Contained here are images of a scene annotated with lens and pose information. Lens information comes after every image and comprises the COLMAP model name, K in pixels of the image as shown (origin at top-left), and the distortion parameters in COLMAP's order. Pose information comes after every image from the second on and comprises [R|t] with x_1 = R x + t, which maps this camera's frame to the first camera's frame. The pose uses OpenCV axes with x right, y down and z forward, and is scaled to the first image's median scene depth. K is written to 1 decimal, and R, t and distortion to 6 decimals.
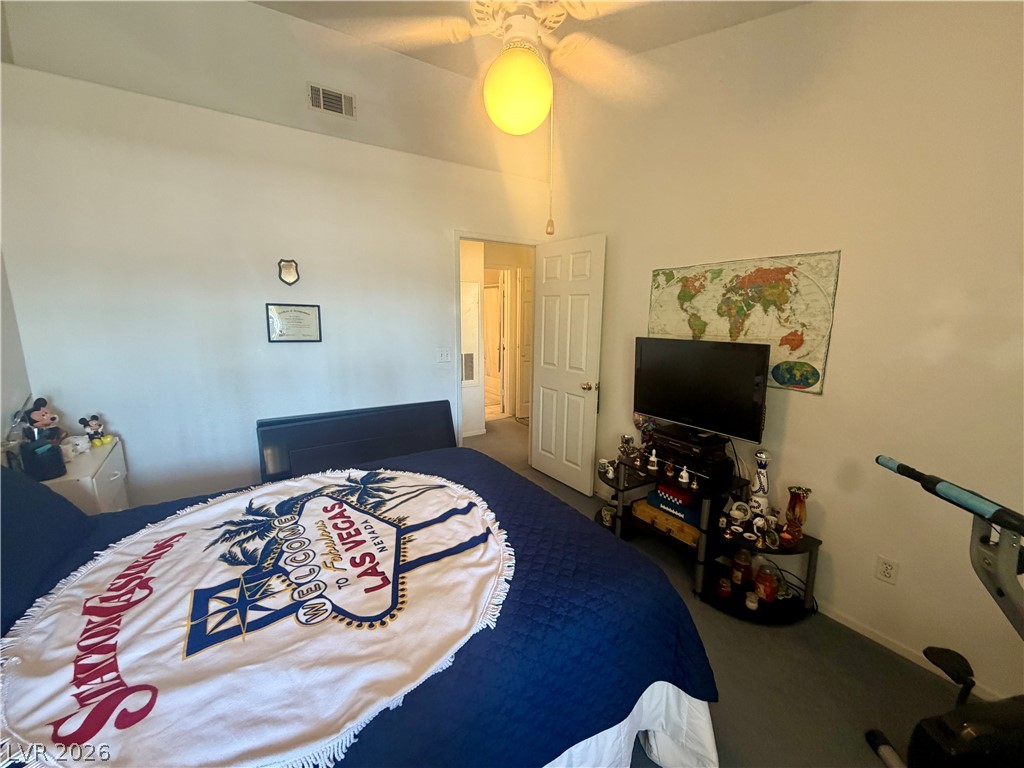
lens RADIAL K [[406.8, 0, 512.3], [0, 406.8, 382.2], [0, 0, 1]] dist [-0.000503, 0.000008]
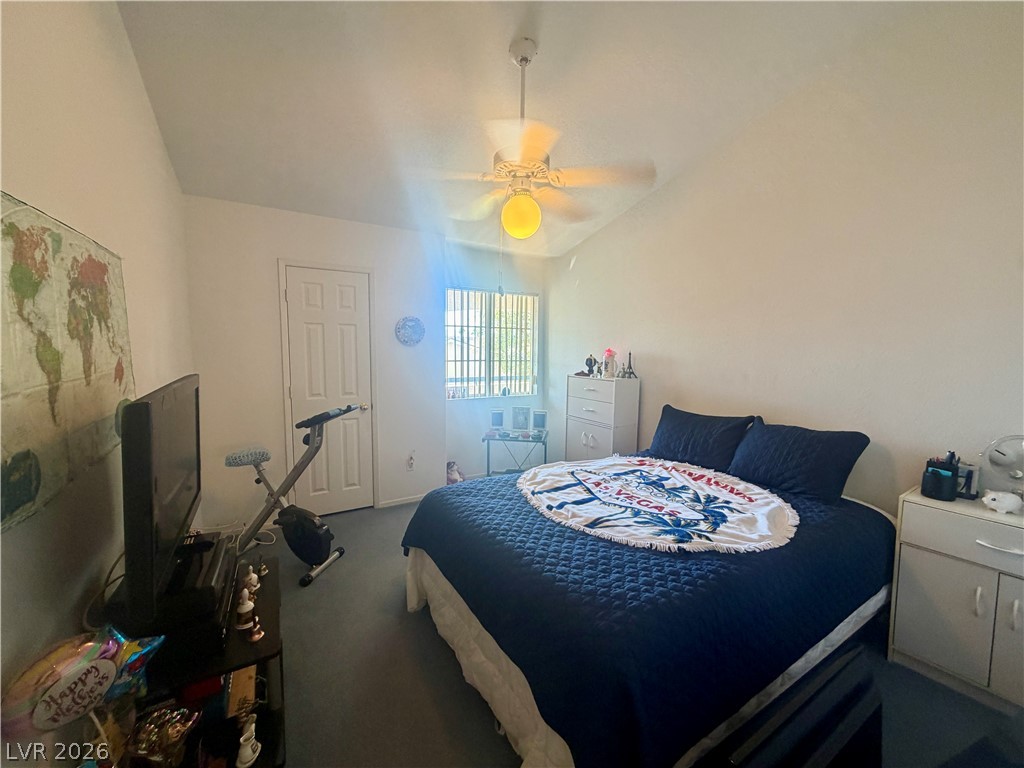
lens RADIAL K [[406.8, 0, 511.8], [0, 406.8, 378.6], [0, 0, 1]] dist [-0.000503, 0.000008]
pose [[-0.999308, -0.026819, 0.025785, -0.003979], [-0.019376, 0.966829, 0.254687, -0.387680], [-0.031760, 0.254011, -0.966680, 2.292625]]
